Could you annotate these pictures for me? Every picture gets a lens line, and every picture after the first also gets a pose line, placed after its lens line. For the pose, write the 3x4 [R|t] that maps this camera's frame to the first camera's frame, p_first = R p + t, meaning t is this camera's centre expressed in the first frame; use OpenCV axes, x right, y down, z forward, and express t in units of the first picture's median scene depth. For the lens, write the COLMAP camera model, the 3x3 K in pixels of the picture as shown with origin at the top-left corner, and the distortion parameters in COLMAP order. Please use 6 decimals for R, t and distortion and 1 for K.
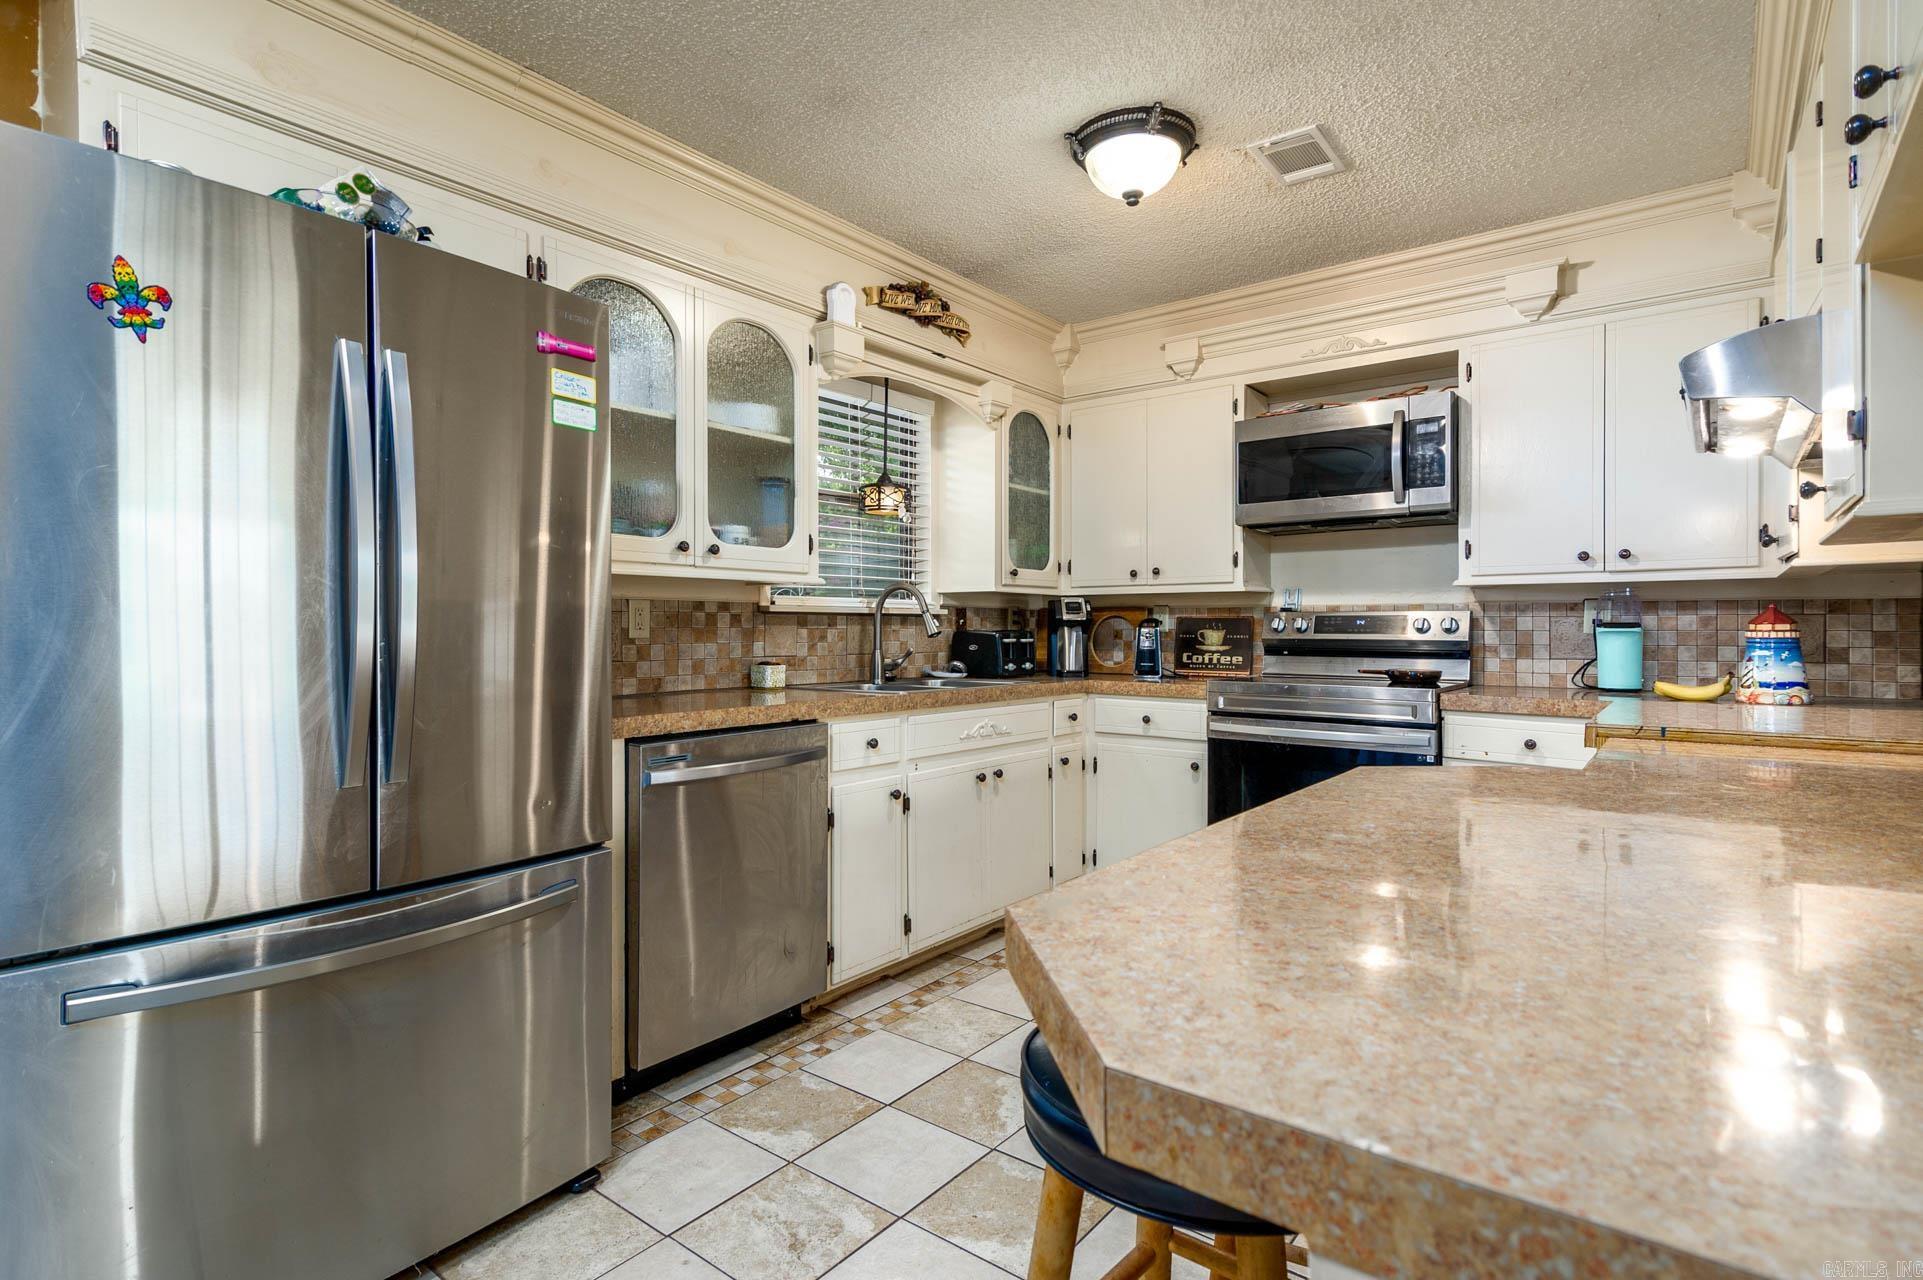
lens RADIAL K [[946.5, 0, 959.6], [0, 946.5, 630.0], [0, 0, 1]] dist [0.013301, 0.003940]
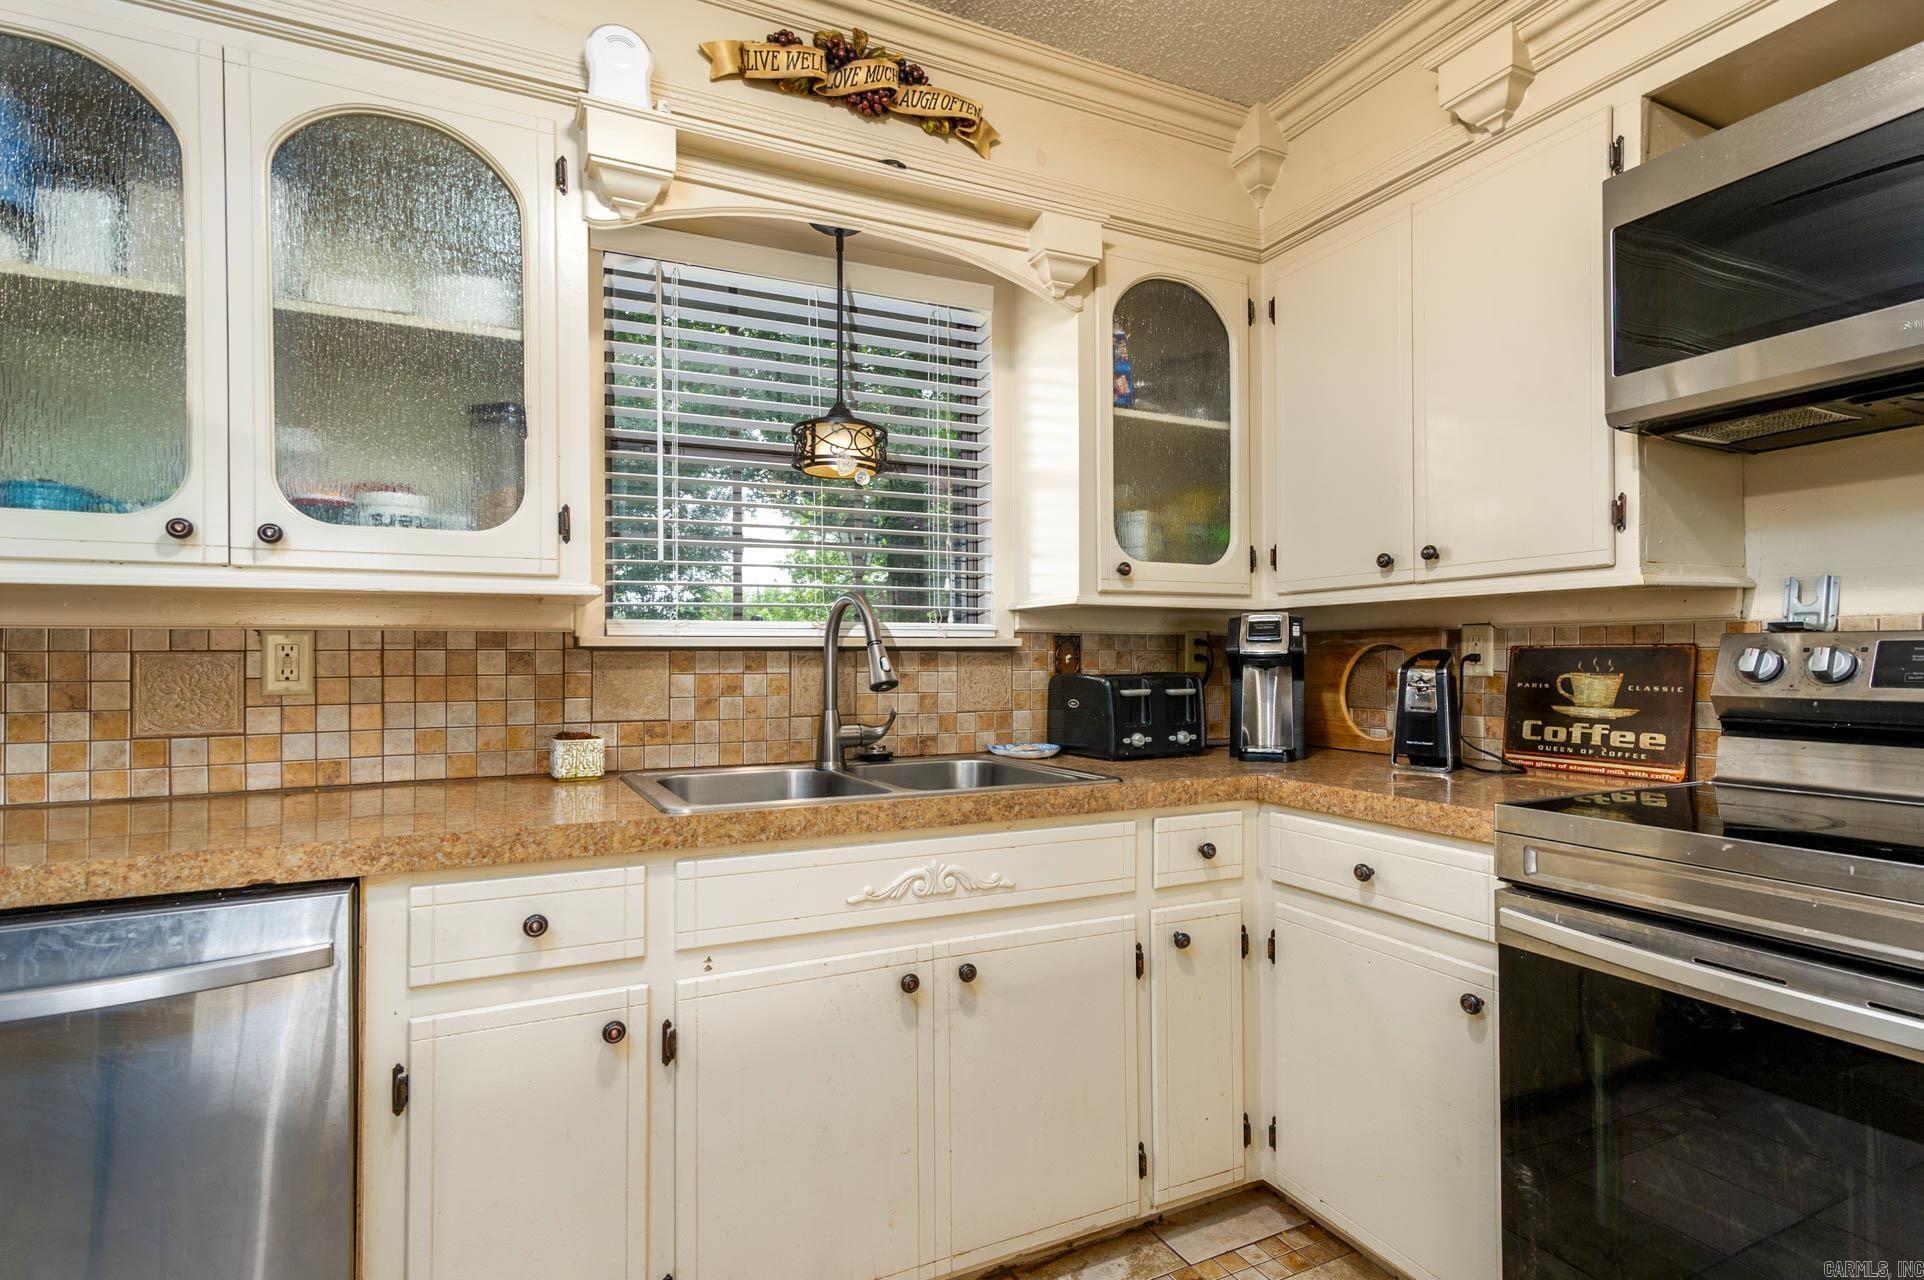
lens RADIAL K [[947.0, 0, 935.0], [0, 947.0, 649.2], [0, 0, 1]] dist [0.013301, 0.003940]
pose [[0.885749, -0.008867, -0.464079, 0.224268], [0.003628, 0.999919, -0.012180, -0.008386], [0.464150, 0.009105, 0.885710, 0.489593]]
